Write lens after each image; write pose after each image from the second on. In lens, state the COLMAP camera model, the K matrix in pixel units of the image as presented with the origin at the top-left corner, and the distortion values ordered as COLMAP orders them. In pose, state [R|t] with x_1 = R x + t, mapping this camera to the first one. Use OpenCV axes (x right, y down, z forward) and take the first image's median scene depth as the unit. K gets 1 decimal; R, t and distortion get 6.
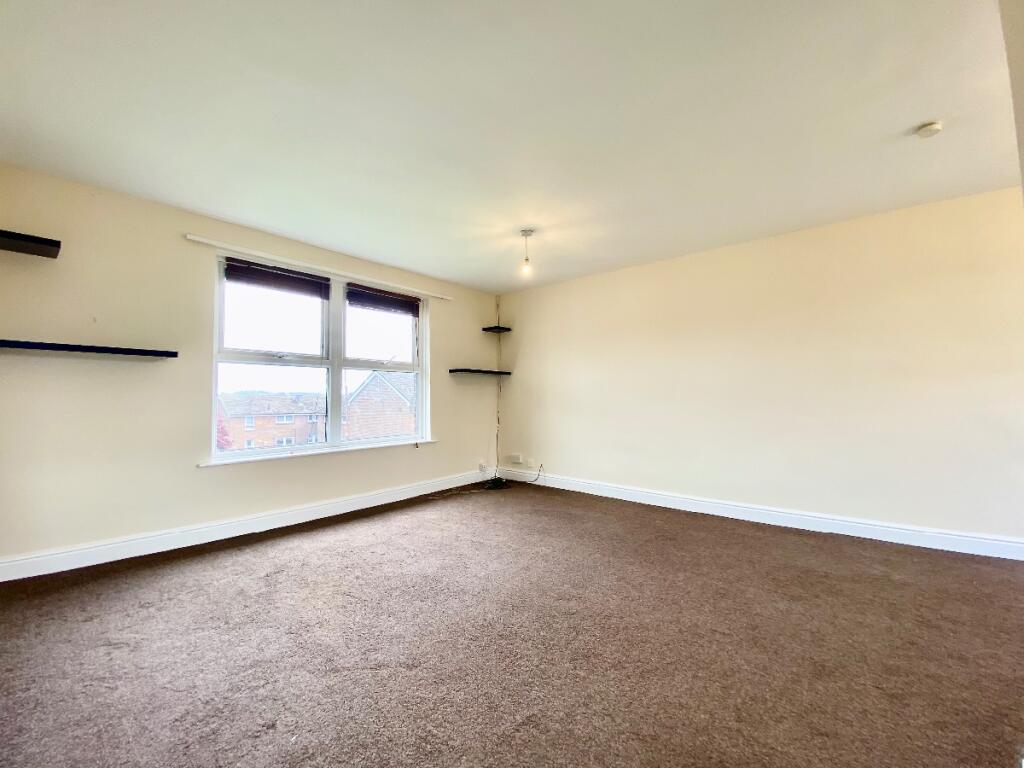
lens RADIAL K [[423.8, 0, 512.0], [0, 423.8, 384.0], [0, 0, 1]] dist [0.059466, -0.023932]
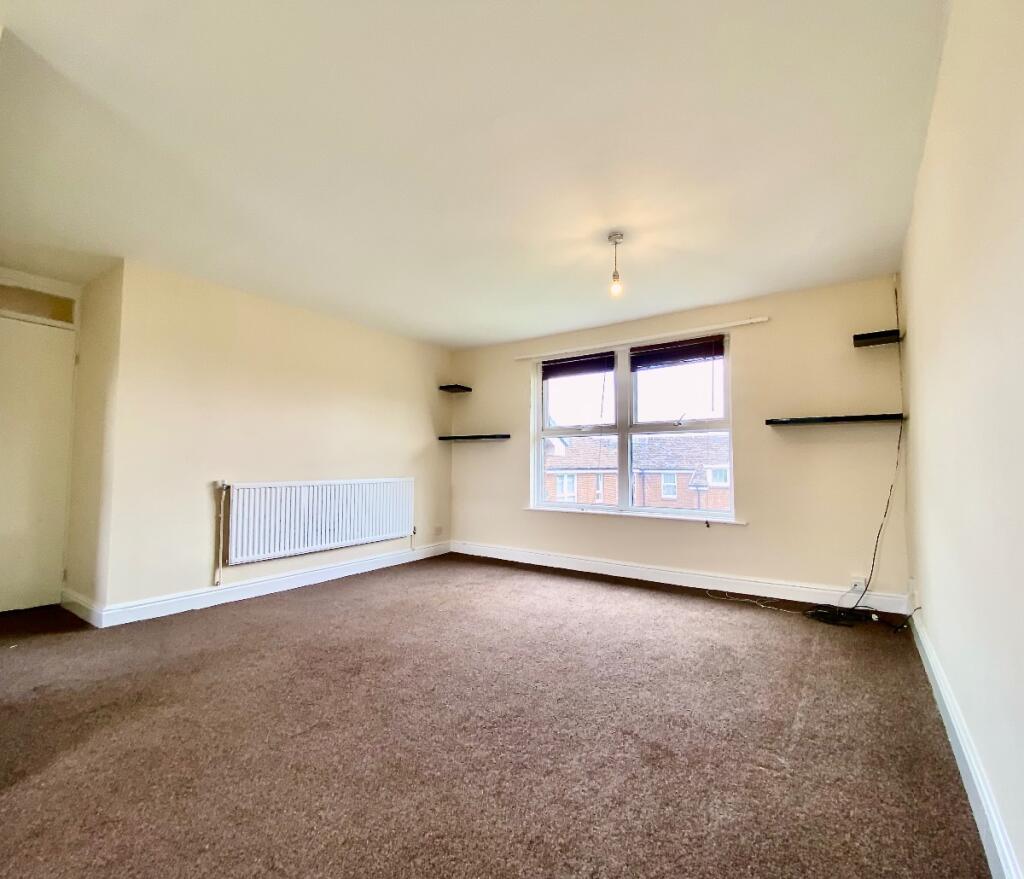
lens RADIAL K [[466.1, 0, 512.0], [0, 466.1, 439.5], [0, 0, 1]] dist [0.000266, 0.000010]
pose [[0.095484, -0.062932, -0.993440, 0.682908], [0.025778, 0.997821, -0.060732, 0.035871], [0.995097, -0.019809, 0.096899, 0.635017]]
